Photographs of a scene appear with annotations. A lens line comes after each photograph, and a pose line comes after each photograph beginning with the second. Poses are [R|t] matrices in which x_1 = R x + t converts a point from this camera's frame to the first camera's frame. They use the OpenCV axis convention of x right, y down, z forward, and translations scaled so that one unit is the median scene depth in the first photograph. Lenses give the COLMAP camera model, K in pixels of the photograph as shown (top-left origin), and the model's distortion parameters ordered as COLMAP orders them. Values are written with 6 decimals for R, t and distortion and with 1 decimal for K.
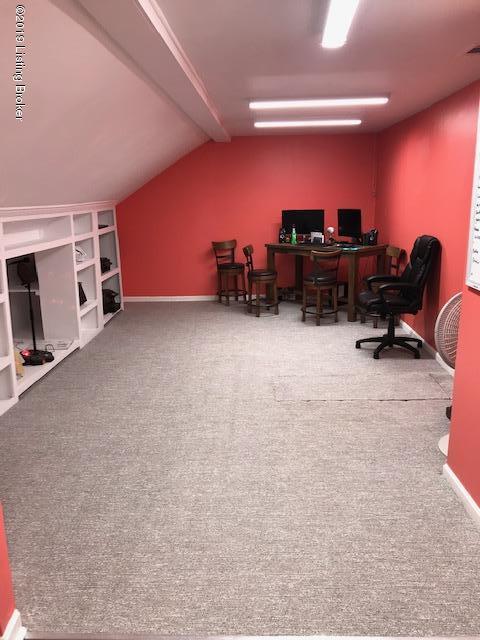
lens RADIAL K [[533.8, 0, 238.2], [0, 533.8, 321.2], [0, 0, 1]] dist [0.034538, -0.003370]
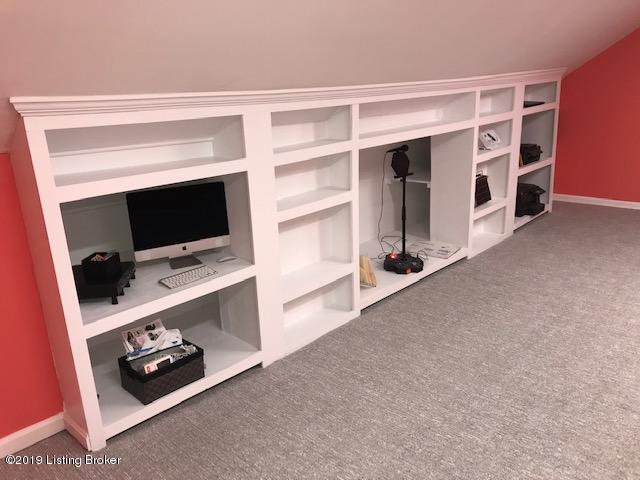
lens RADIAL K [[533.8, 0, 320.8], [0, 533.8, 233.0], [0, 0, 1]] dist [0.034538, -0.003370]
pose [[0.751669, 0.173518, -0.636307, 0.046512], [-0.123199, 0.984730, 0.122996, -0.059327], [0.647932, -0.014060, 0.761568, 0.242105]]
